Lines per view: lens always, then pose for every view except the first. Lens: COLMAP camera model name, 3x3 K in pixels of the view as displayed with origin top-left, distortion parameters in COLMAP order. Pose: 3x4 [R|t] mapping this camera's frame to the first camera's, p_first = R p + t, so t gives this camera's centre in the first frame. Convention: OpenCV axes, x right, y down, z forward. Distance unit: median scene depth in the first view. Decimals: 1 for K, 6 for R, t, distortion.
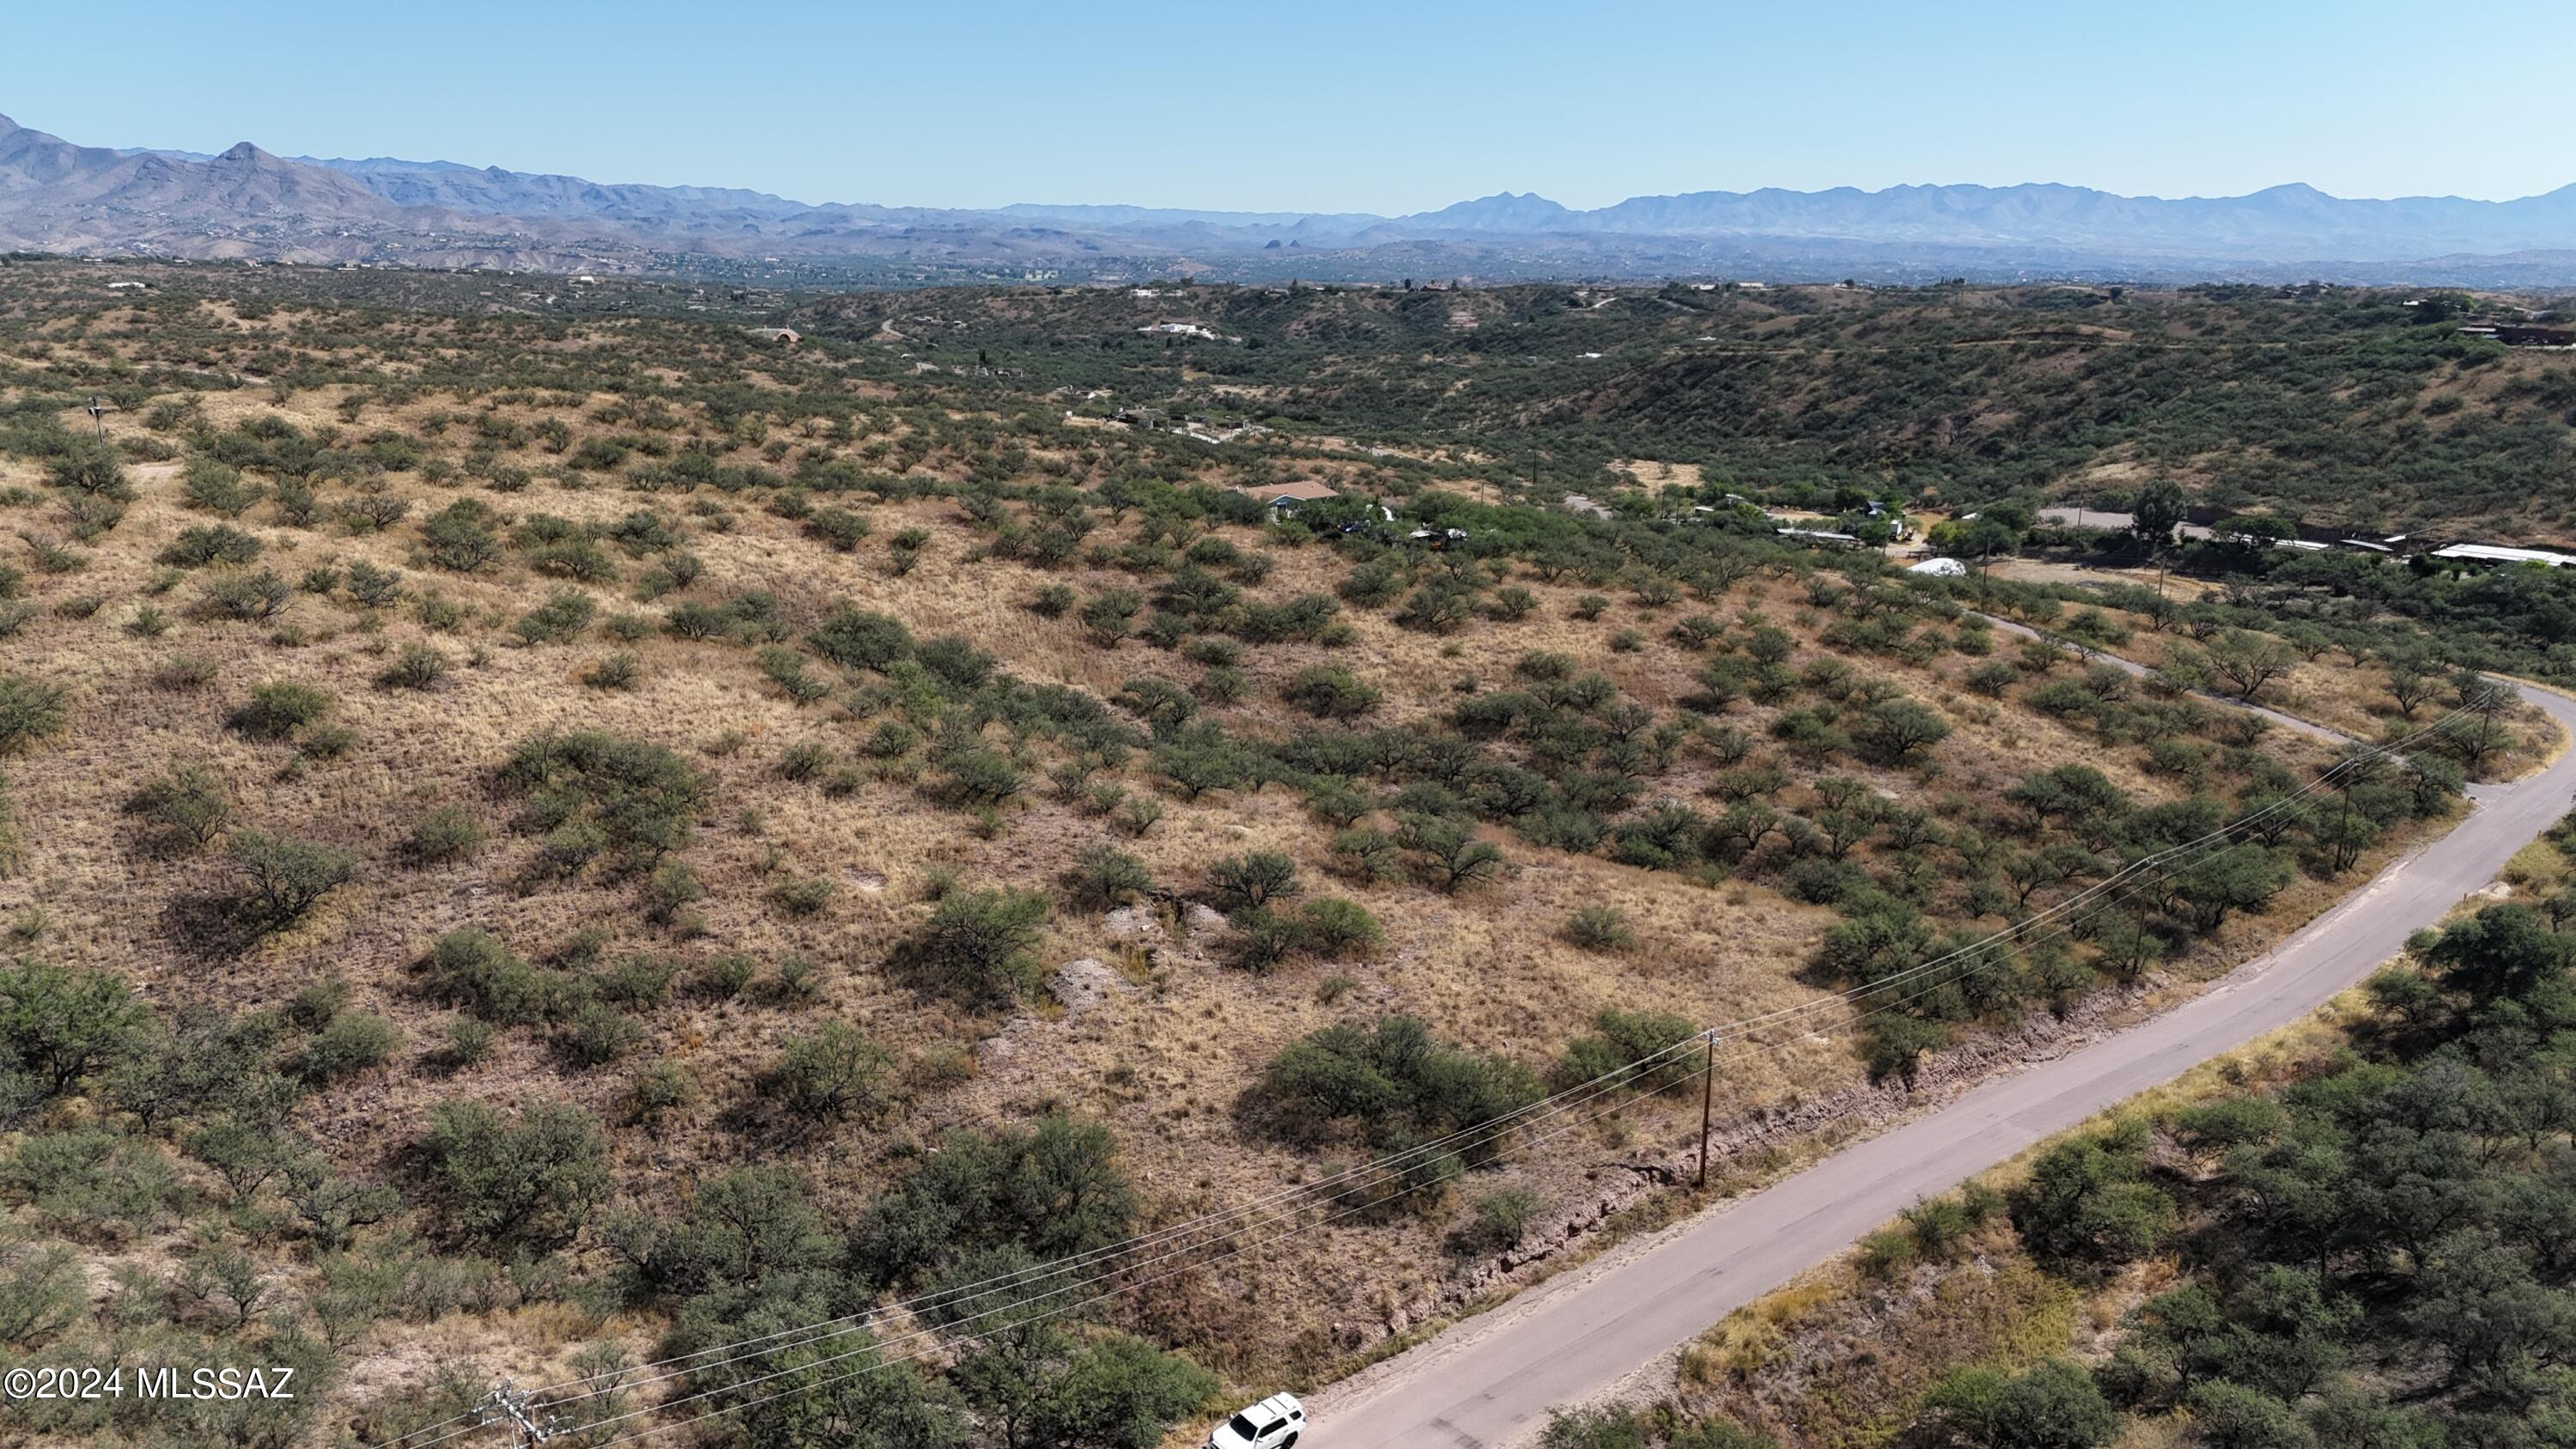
lens RADIAL K [[1896.4, 0, 1277.7], [0, 1896.4, 722.4], [0, 0, 1]] dist [0.049755, -0.024497]
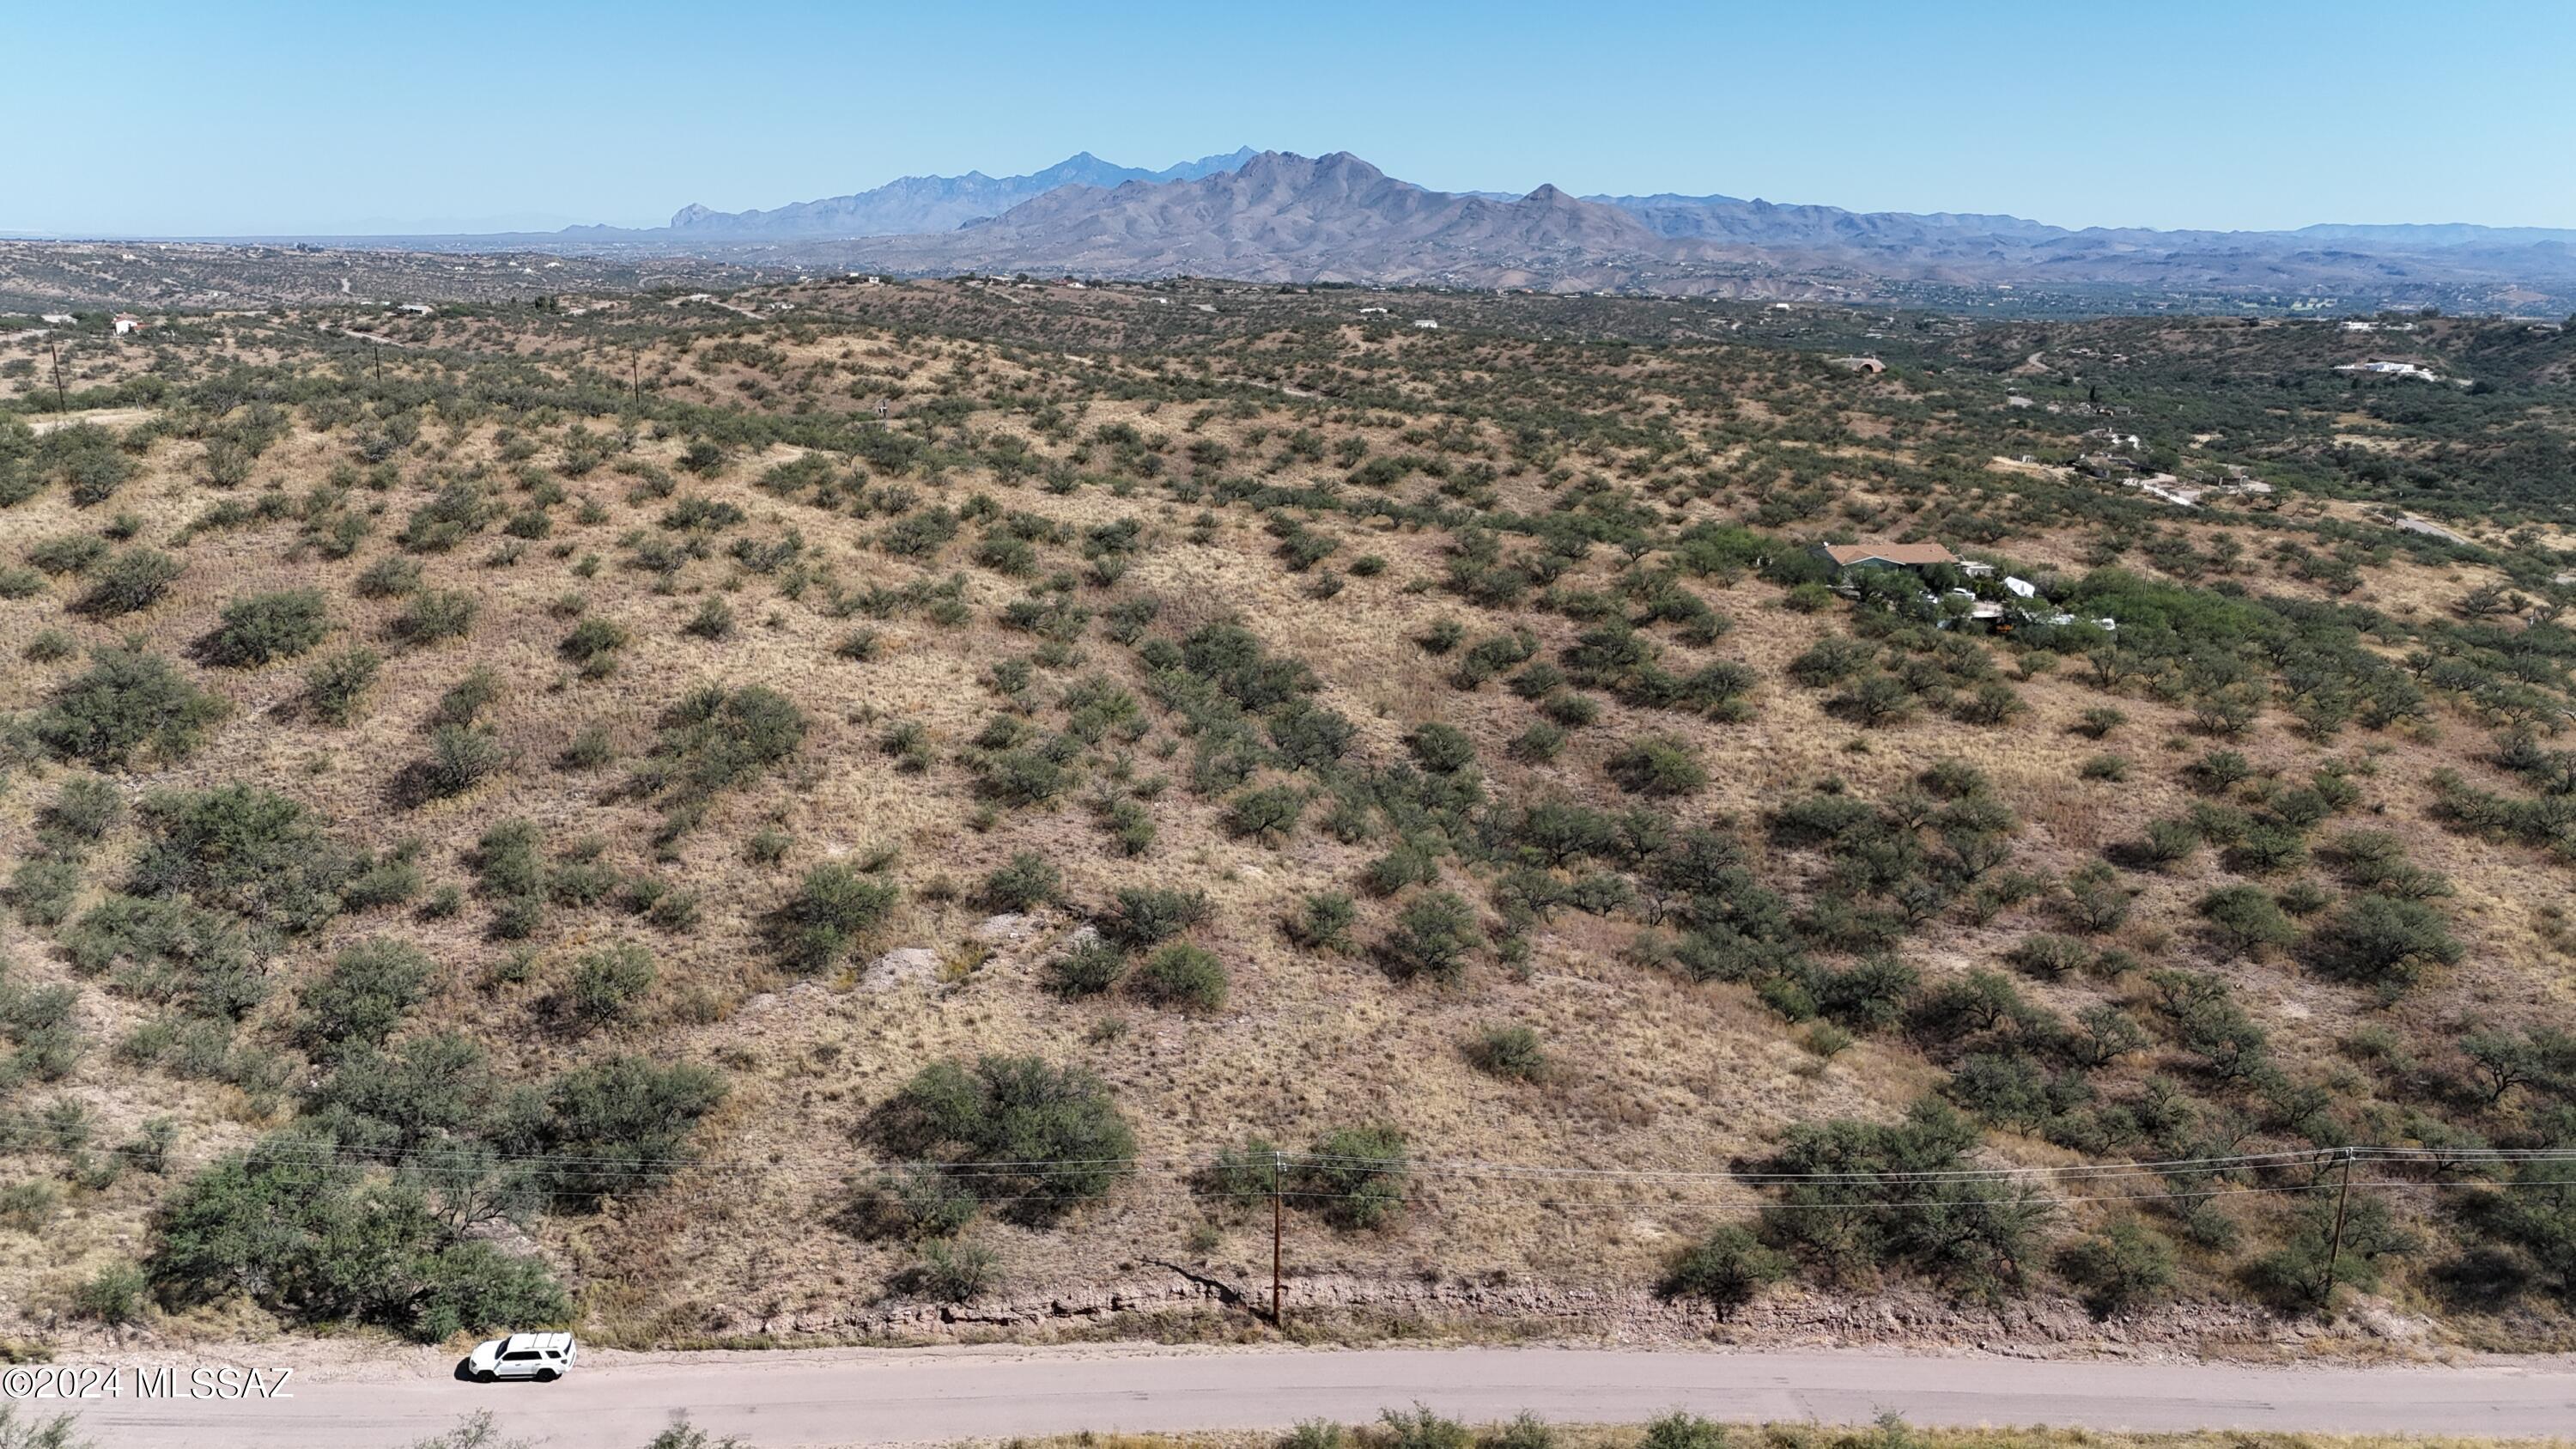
lens RADIAL K [[1896.4, 0, 1275.2], [0, 1896.4, 734.8], [0, 0, 1]] dist [0.049755, -0.024497]
pose [[0.813782, 0.141147, -0.563770, 0.094696], [-0.145259, 0.988669, 0.037849, -0.009464], [0.562724, 0.051092, 0.825064, 0.031385]]
